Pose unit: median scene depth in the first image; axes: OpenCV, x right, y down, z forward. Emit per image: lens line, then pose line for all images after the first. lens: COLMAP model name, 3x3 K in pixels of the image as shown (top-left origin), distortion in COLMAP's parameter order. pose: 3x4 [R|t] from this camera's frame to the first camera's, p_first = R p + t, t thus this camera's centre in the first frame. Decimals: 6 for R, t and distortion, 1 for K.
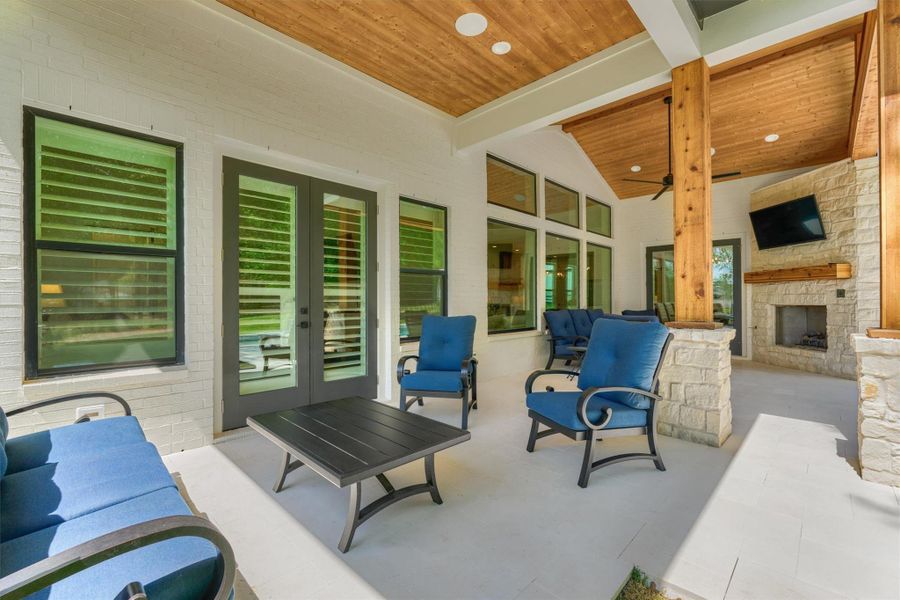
lens RADIAL K [[396.3, 0, 457.4], [0, 396.3, 298.5], [0, 0, 1]] dist [-0.002610, -0.000405]
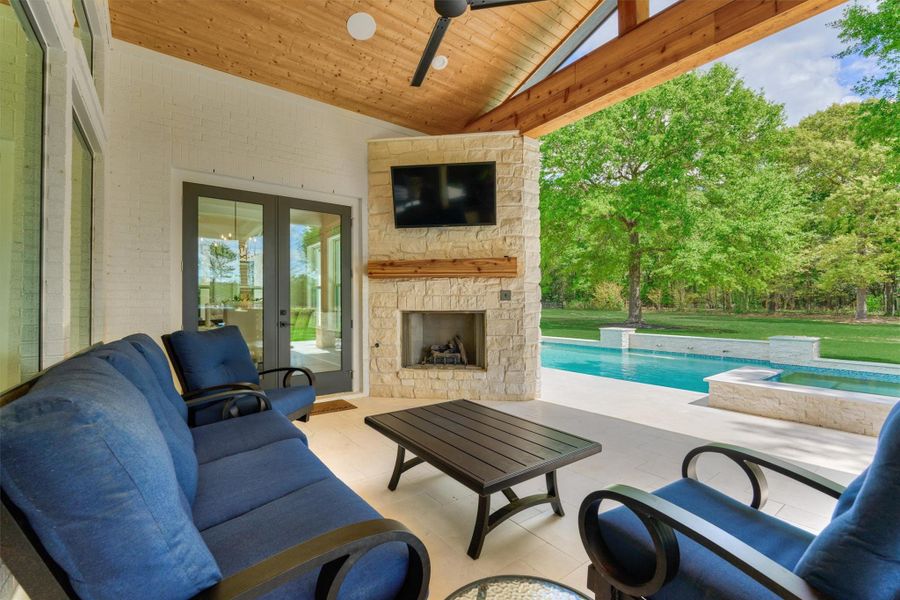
lens RADIAL K [[391.2, 0, 450.4], [0, 391.2, 297.3], [0, 0, 1]] dist [-0.000411, -0.000004]
pose [[0.170507, 0.008822, 0.985317, 0.155365], [0.000691, 0.999959, -0.009073, -0.001609], [-0.985356, 0.002228, 0.170494, 0.917097]]
